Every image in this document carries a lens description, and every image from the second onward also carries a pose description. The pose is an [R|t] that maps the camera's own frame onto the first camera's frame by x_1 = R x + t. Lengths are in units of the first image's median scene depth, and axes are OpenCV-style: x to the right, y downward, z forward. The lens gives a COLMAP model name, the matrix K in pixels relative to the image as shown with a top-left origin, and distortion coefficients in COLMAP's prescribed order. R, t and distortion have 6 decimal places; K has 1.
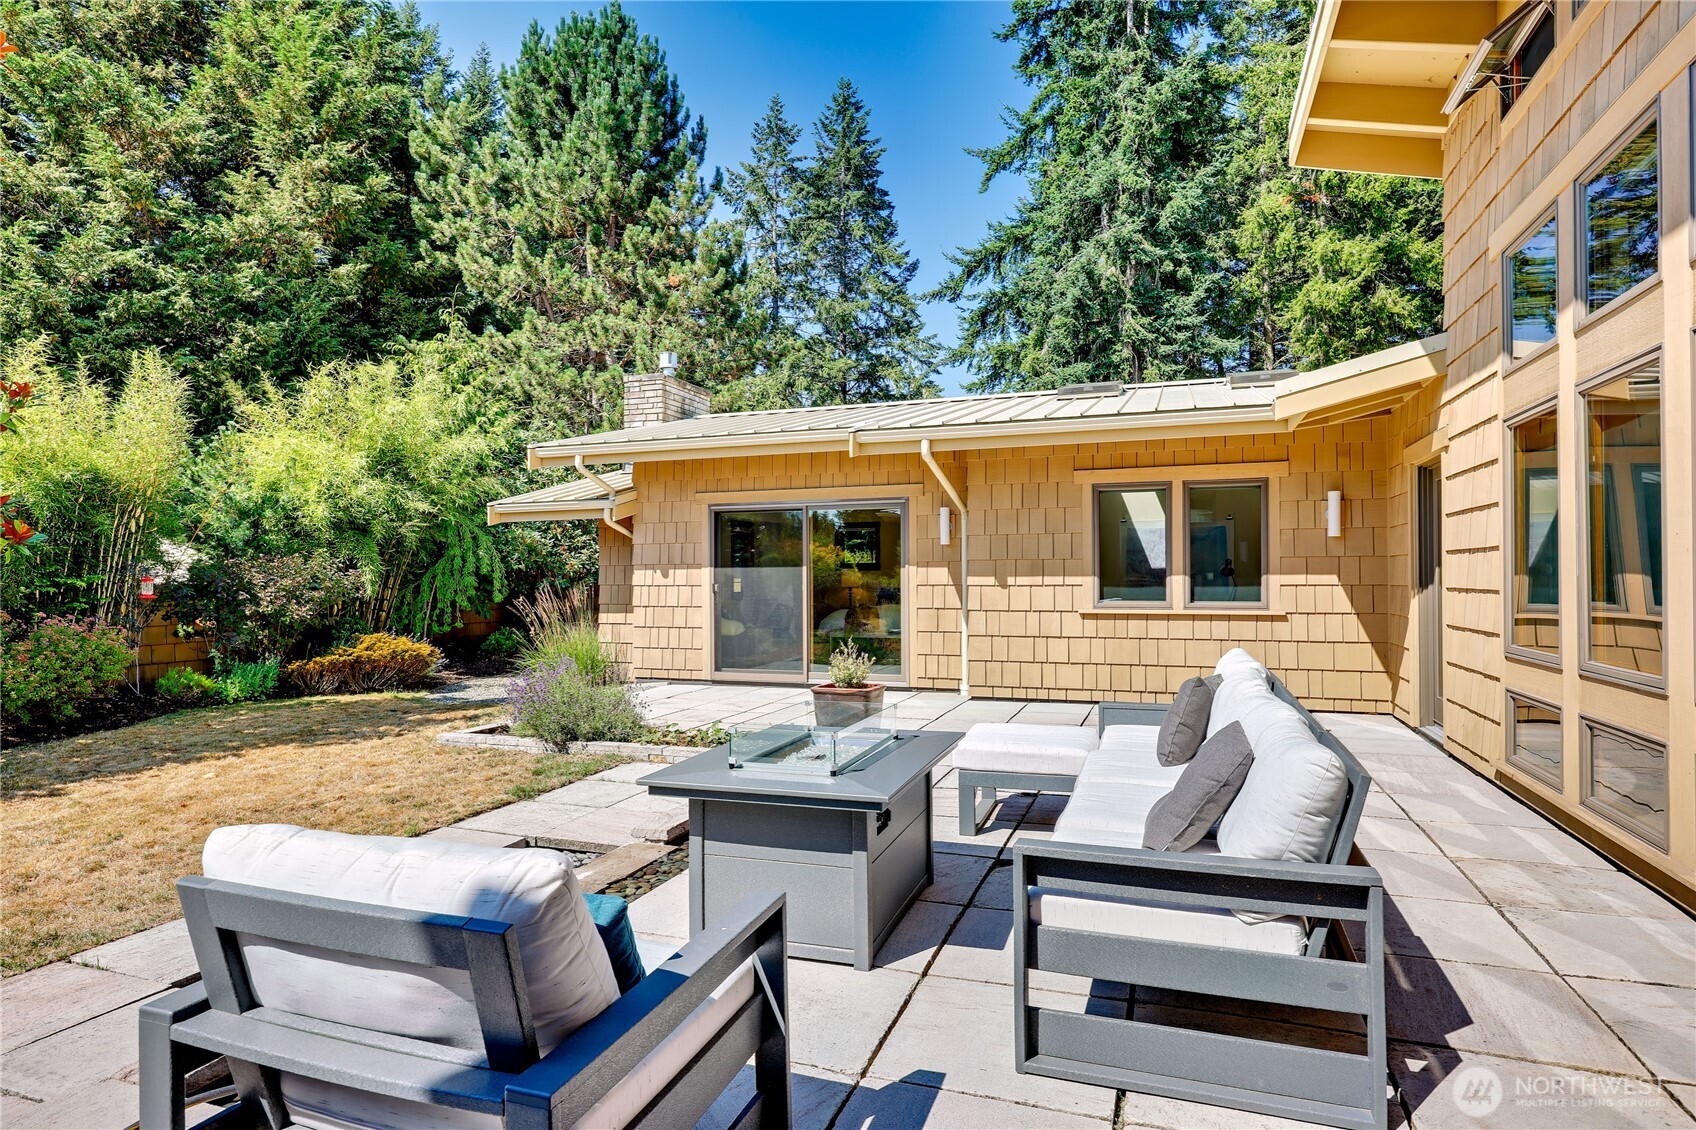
lens RADIAL K [[901.8, 0, 850.9], [0, 901.8, 552.1], [0, 0, 1]] dist [0.008420, 0.001905]
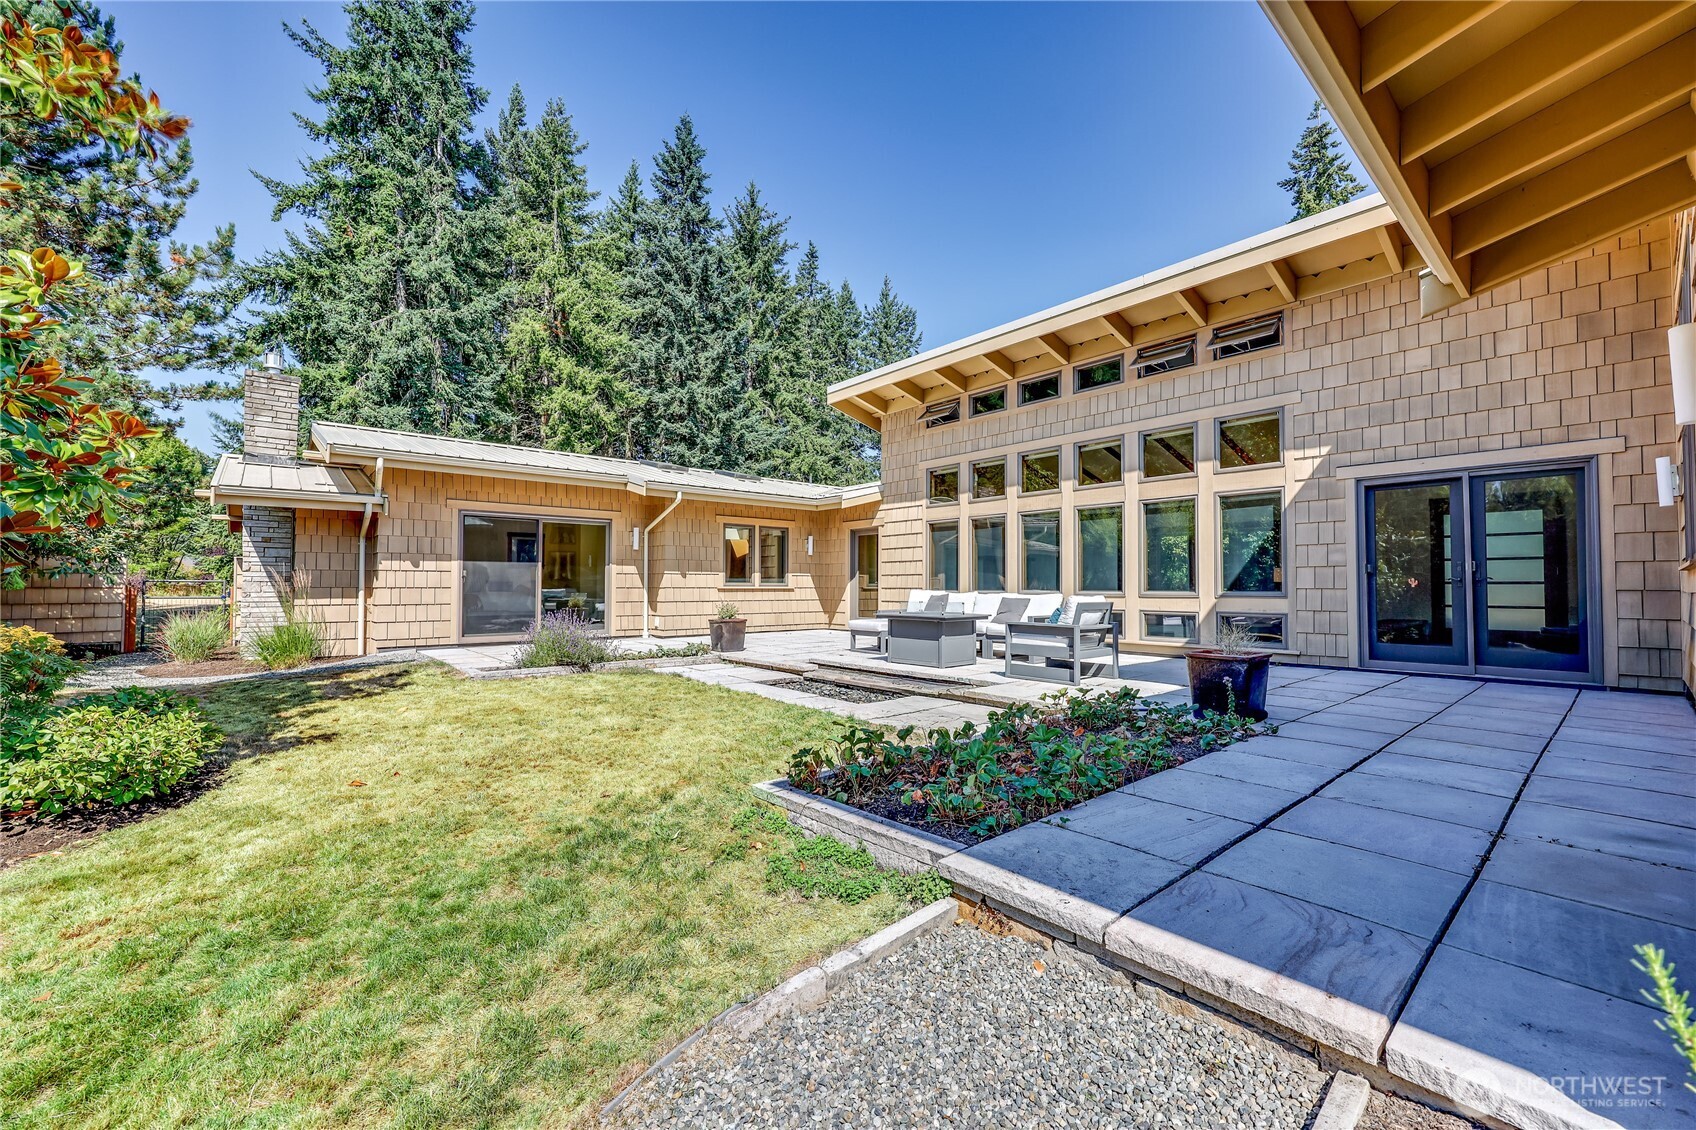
lens RADIAL K [[678.9, 0, 848.9], [0, 678.9, 571.5], [0, 0, 1]] dist [-0.001372, 0.000041]
pose [[0.504053, 0.020852, 0.863421, -0.726613], [-0.023967, 0.999661, -0.010151, 0.031354], [-0.863340, -0.015577, 0.504382, 0.004106]]
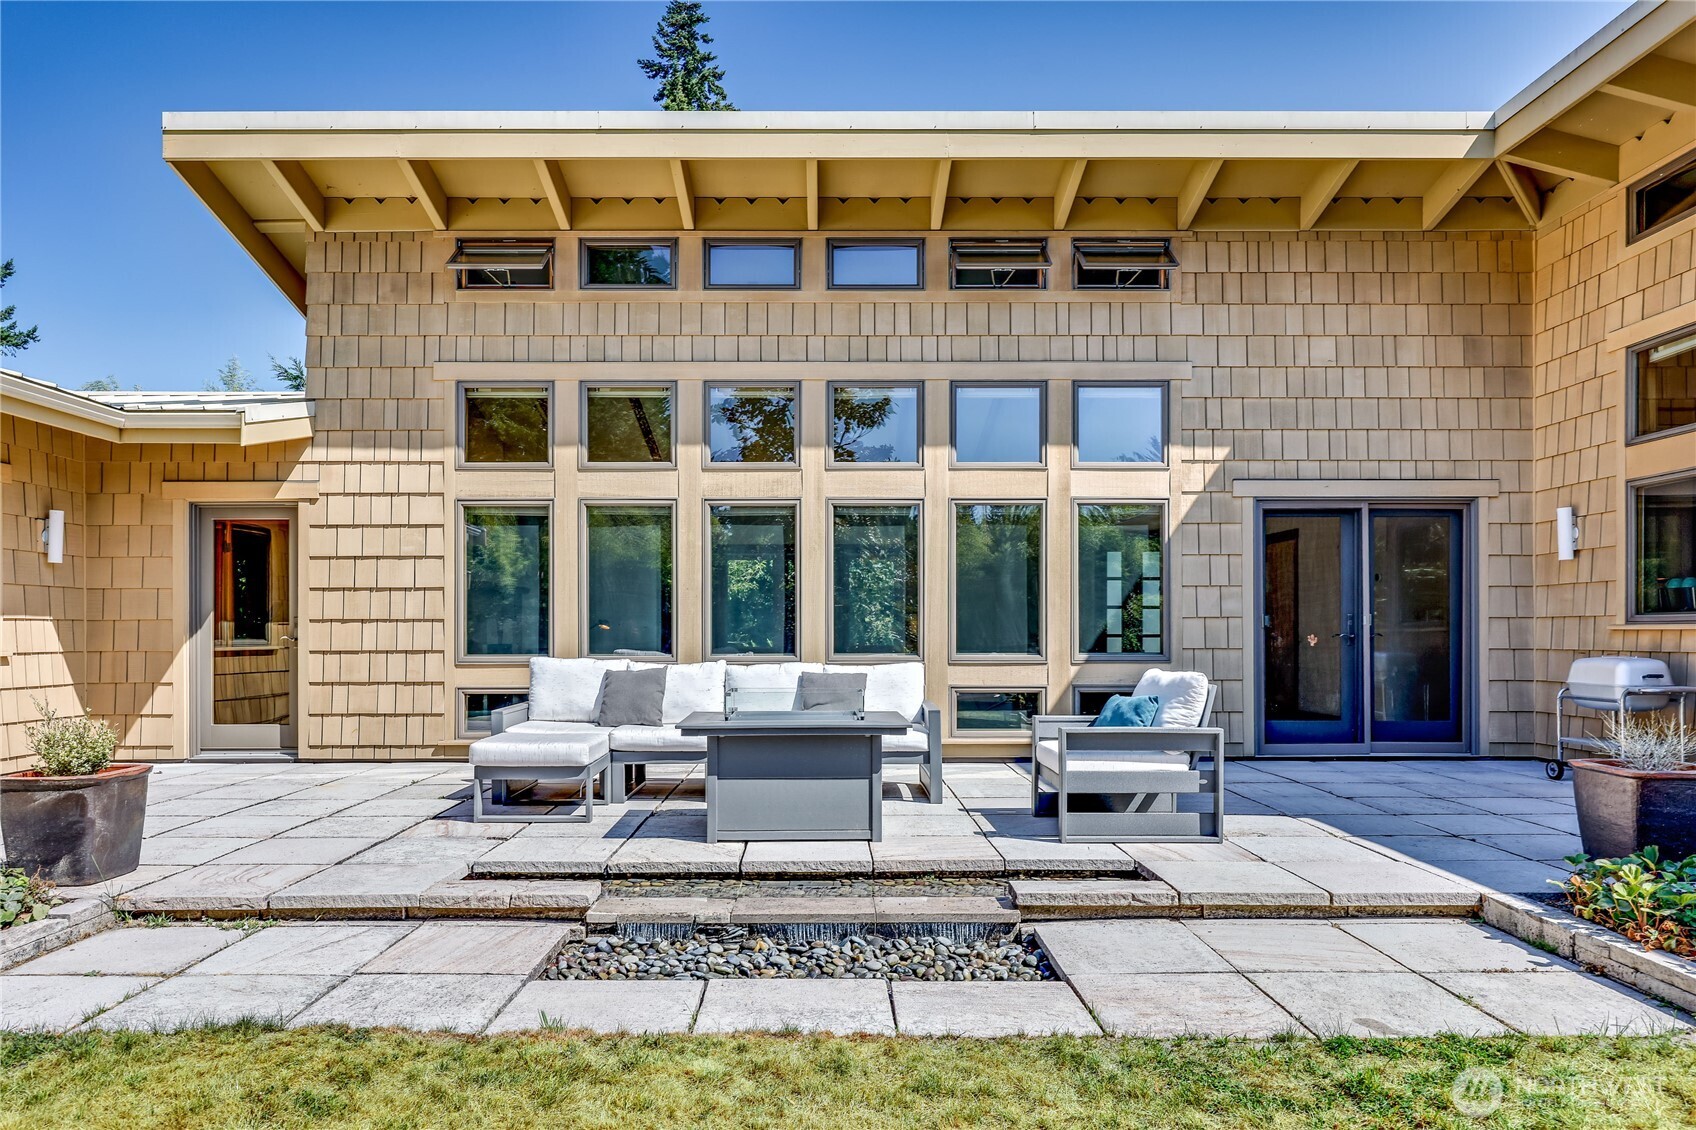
lens RADIAL K [[1090.5, 0, 808.0], [0, 1090.5, 628.5], [0, 0, 1]] dist [0.003446, 0.000549]
pose [[-0.331850, 0.005571, 0.943316, -0.519393], [-0.021835, 0.999669, -0.013586, 0.032610], [-0.943079, -0.025106, -0.331619, 0.500698]]
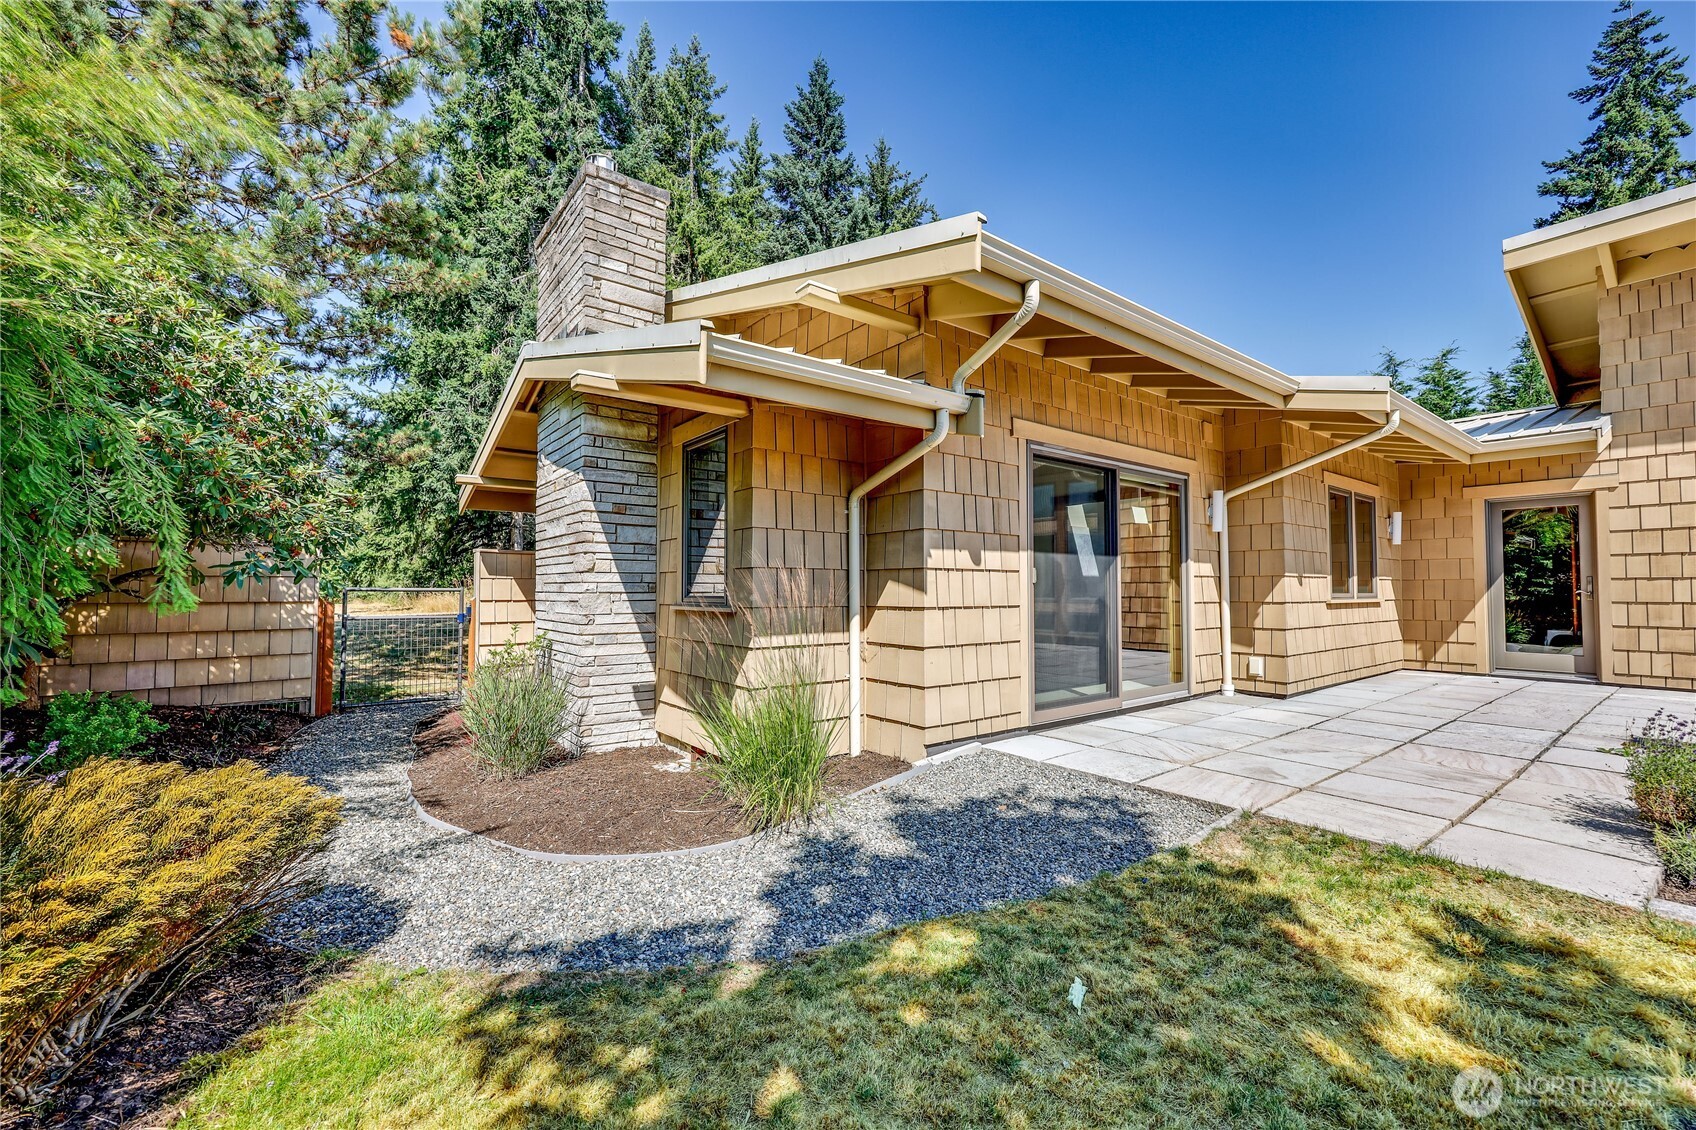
lens RADIAL K [[678.9, 0, 838.8], [0, 678.9, 567.8], [0, 0, 1]] dist [-0.001372, 0.000041]
pose [[0.558379, 0.029019, 0.829079, -0.616839], [-0.023817, 0.999537, -0.018945, 0.044044], [-0.829244, -0.009168, 0.558811, 0.846370]]
